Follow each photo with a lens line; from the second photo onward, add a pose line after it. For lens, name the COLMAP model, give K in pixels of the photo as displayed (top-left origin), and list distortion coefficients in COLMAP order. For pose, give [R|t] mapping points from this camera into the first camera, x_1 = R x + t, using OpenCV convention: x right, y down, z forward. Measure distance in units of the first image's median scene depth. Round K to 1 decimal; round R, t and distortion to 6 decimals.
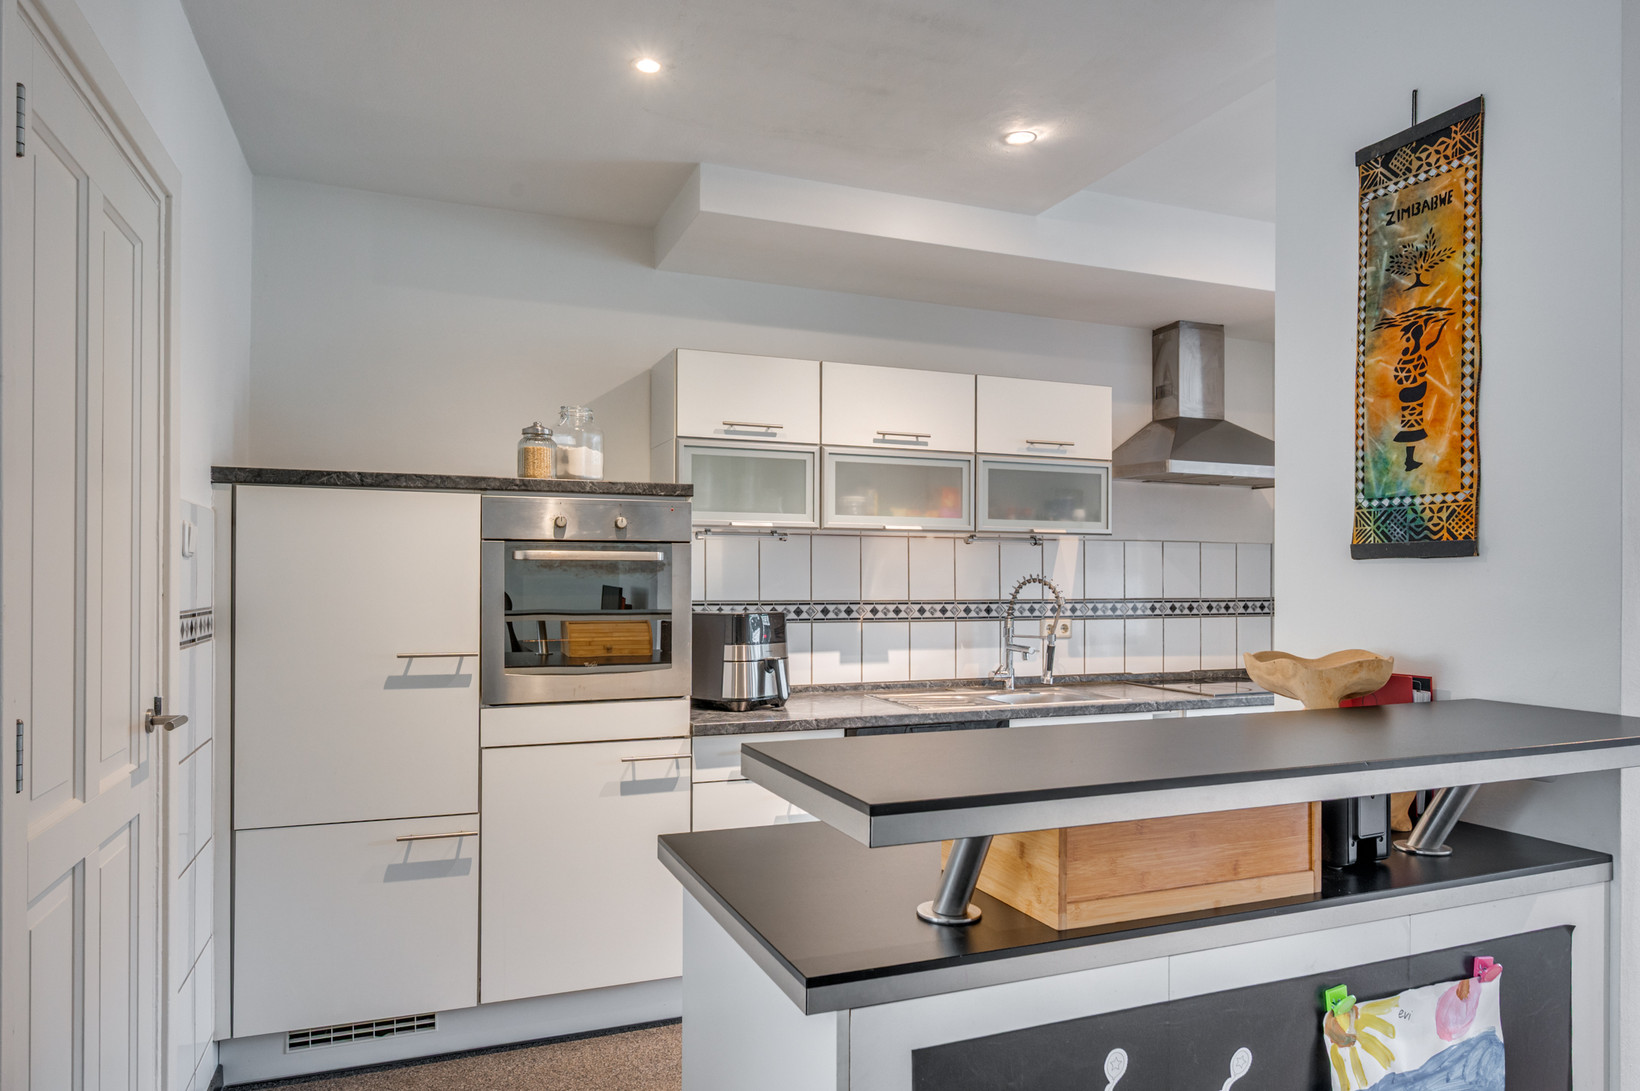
lens RADIAL K [[1015.5, 0, 806.2], [0, 1015.5, 574.1], [0, 0, 1]] dist [-0.004861, 0.002192]
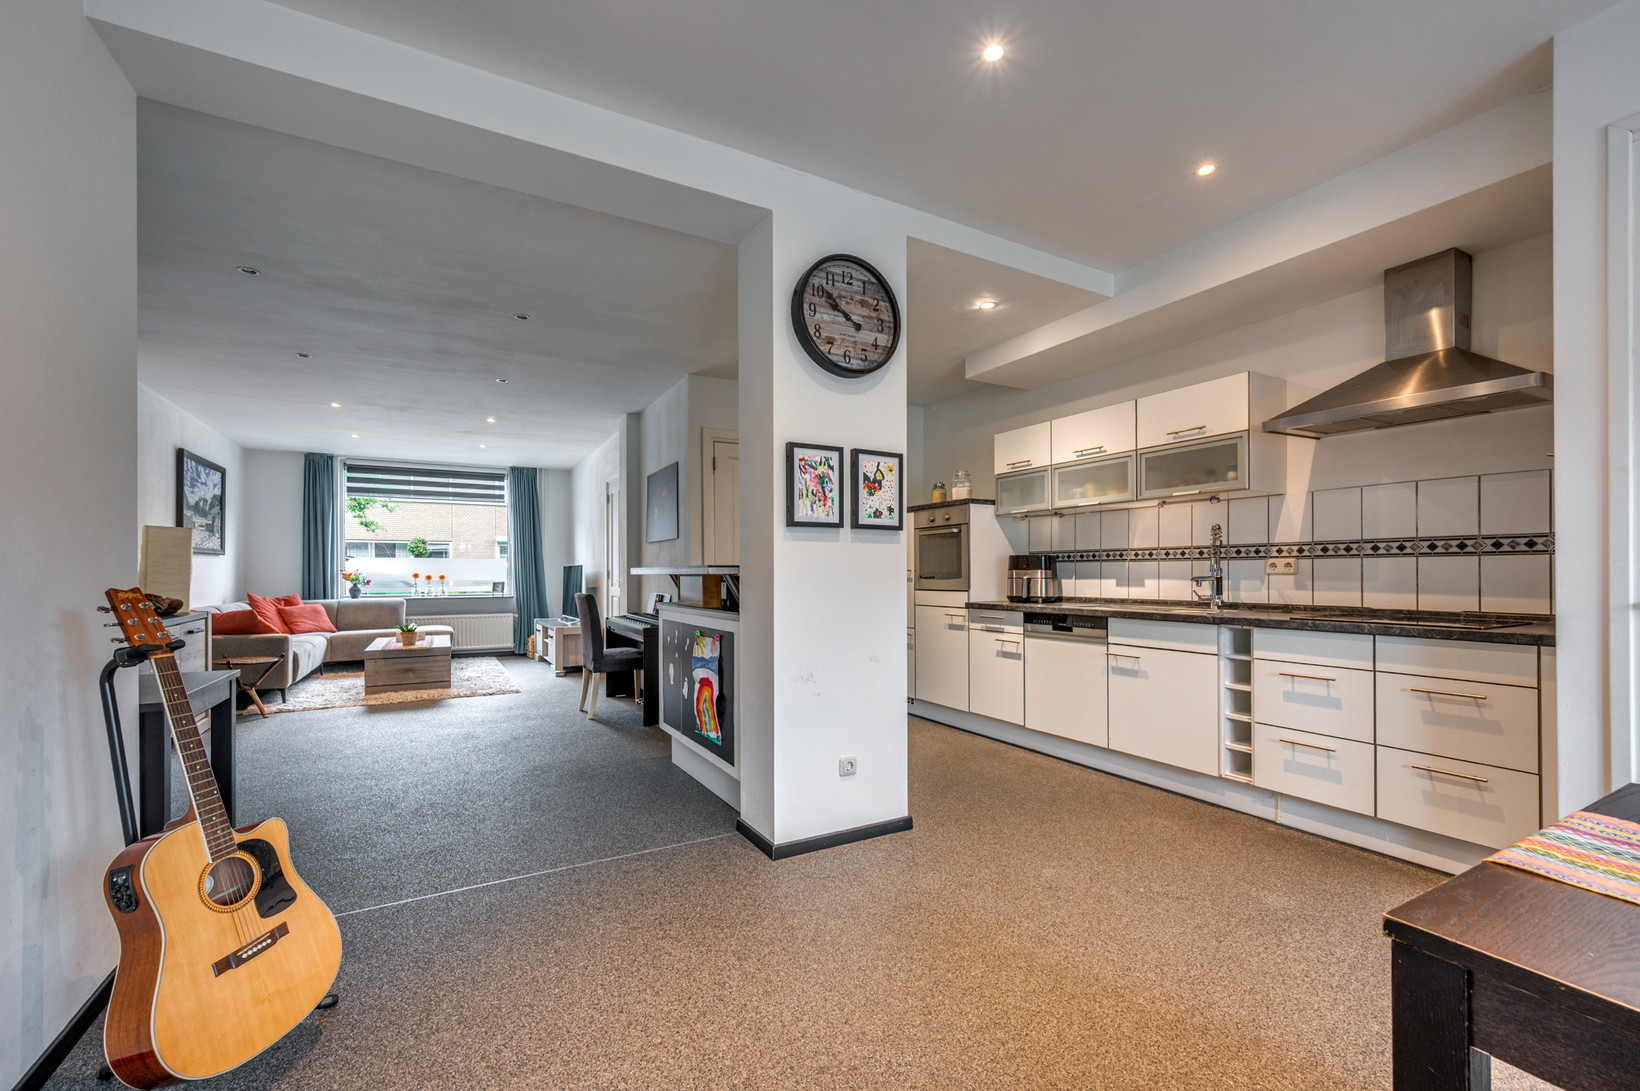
lens RADIAL K [[692.6, 0, 846.3], [0, 692.6, 572.3], [0, 0, 1]] dist [0.004358, -0.001608]
pose [[0.162356, -0.006019, -0.986714, 1.198915], [0.010299, 0.999937, -0.004405, 0.071665], [0.986678, -0.009447, 0.162408, 0.409400]]
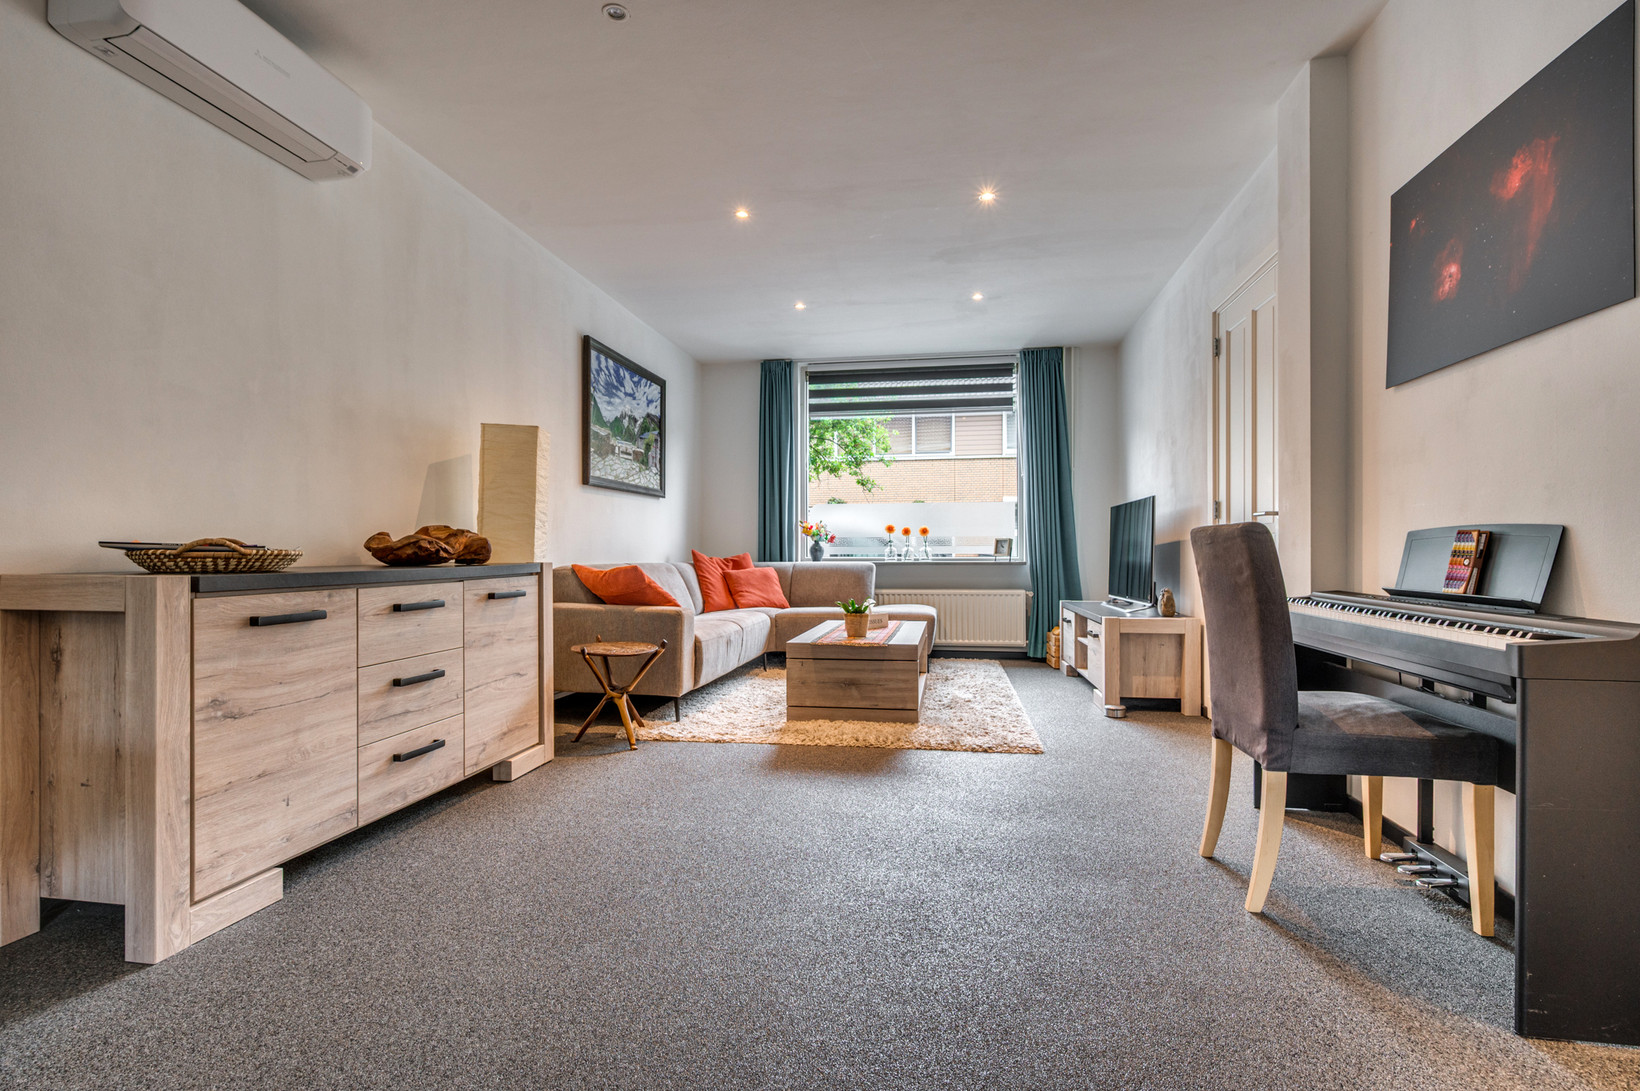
lens RADIAL K [[806.7, 0, 826.2], [0, 806.7, 557.1], [0, 0, 1]] dist [-0.005033, -0.000632]
pose [[-0.500405, -0.001199, -0.865791, 0.264928], [0.006186, 0.999969, -0.004960, 0.131033], [0.865770, -0.007838, -0.500381, 0.128983]]
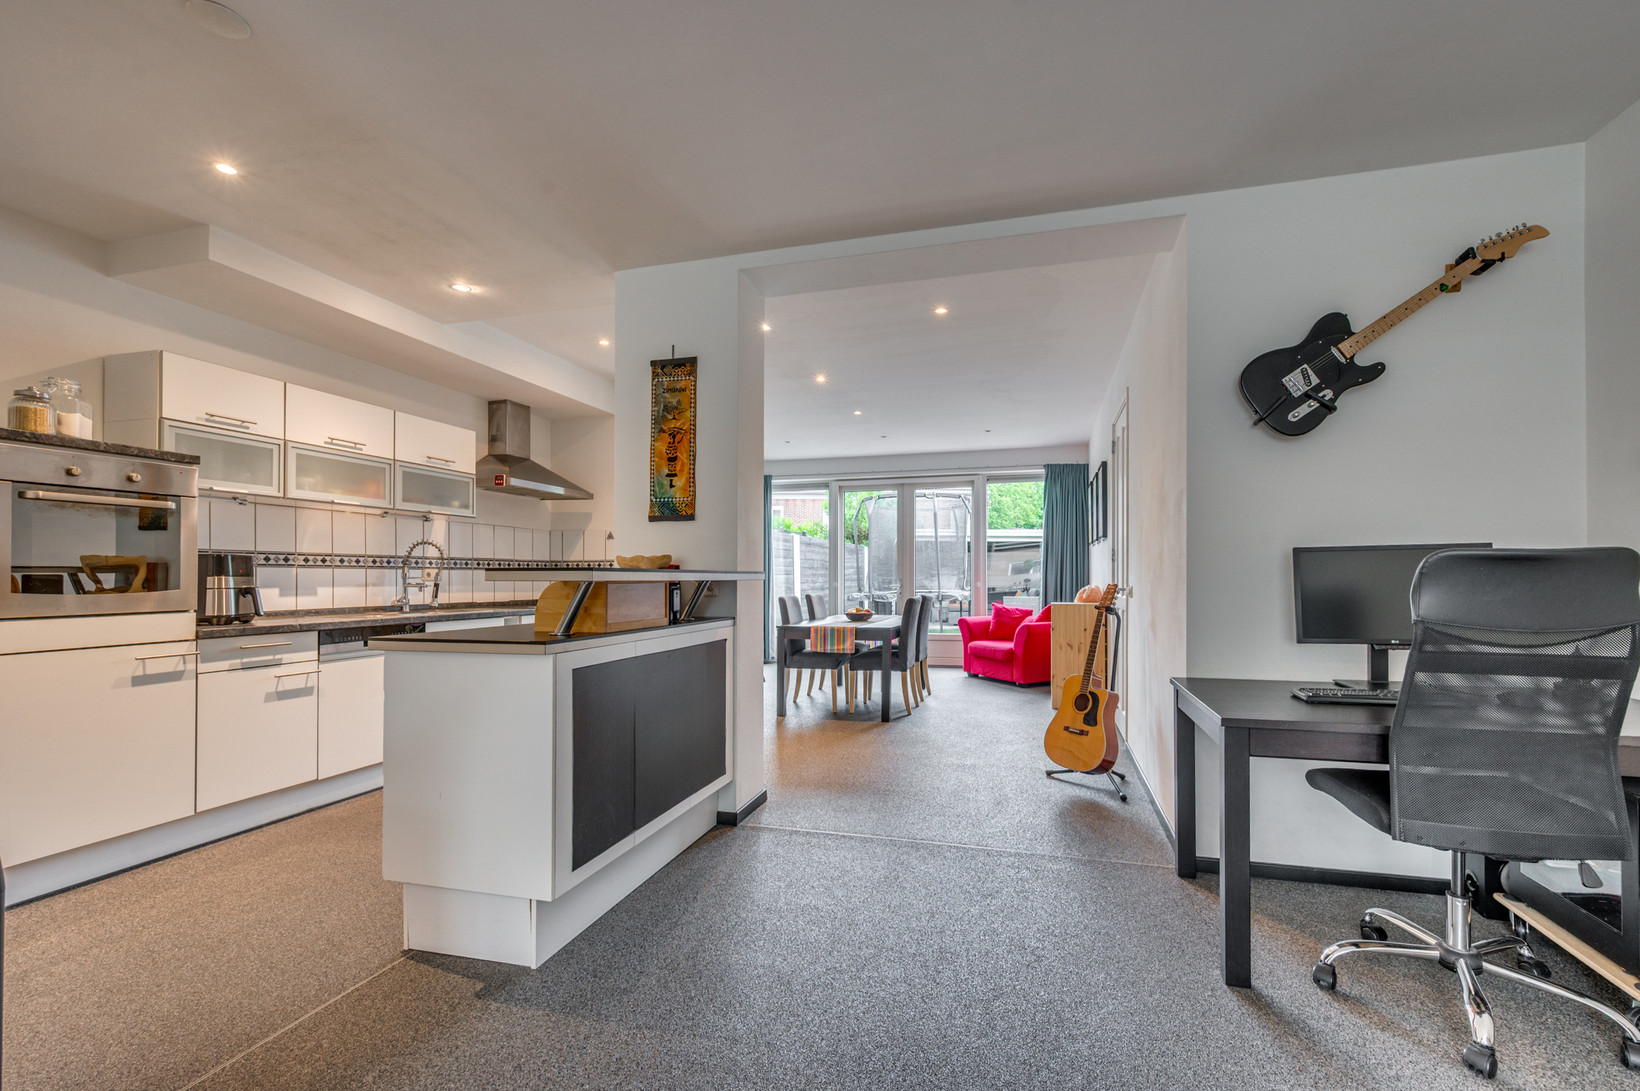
lens RADIAL K [[692.6, 0, 848.0], [0, 692.6, 572.1], [0, 0, 1]] dist [0.004358, -0.001608]
pose [[0.597165, 0.000960, 0.802118, -0.293920], [-0.000475, 1.000000, -0.000844, 0.059942], [-0.802119, 0.000123, 0.597165, -0.228399]]
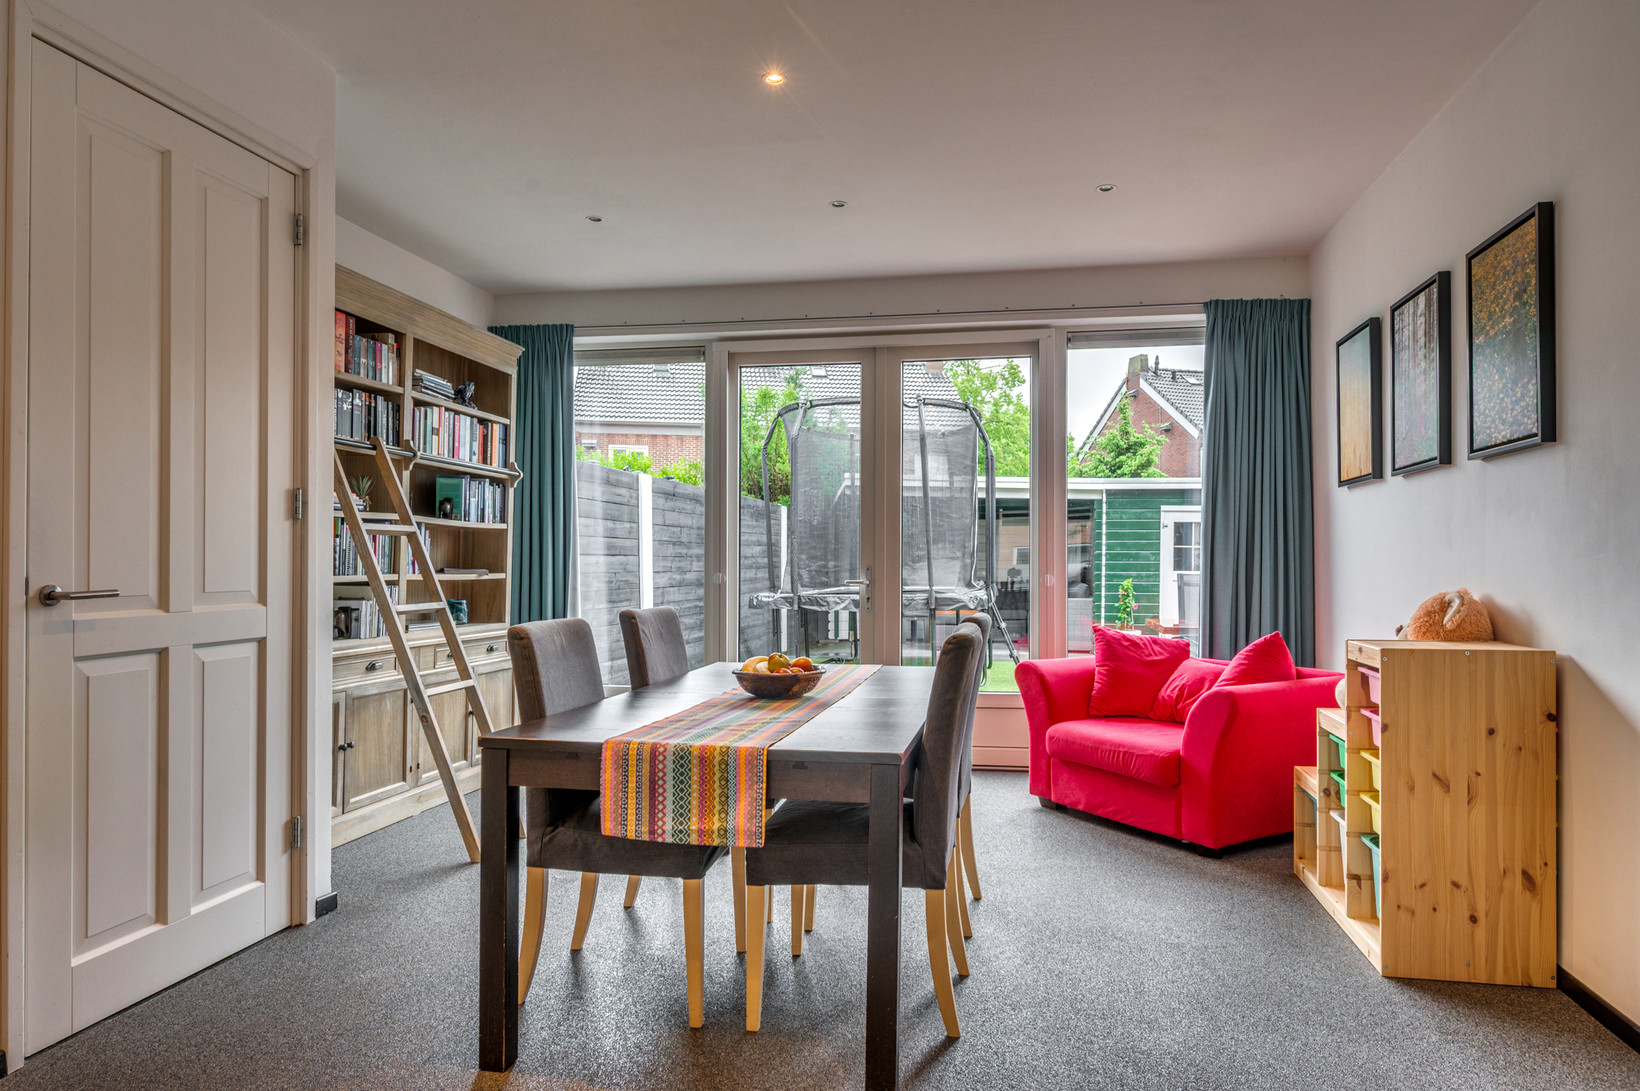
lens RADIAL K [[1015.5, 0, 835.4], [0, 1015.5, 557.3], [0, 0, 1]] dist [-0.004861, 0.002192]
pose [[0.529738, 0.003035, 0.848156, 0.478251], [-0.006926, 0.999976, 0.000748, 0.067511], [-0.848133, -0.006271, 0.529746, 0.337991]]
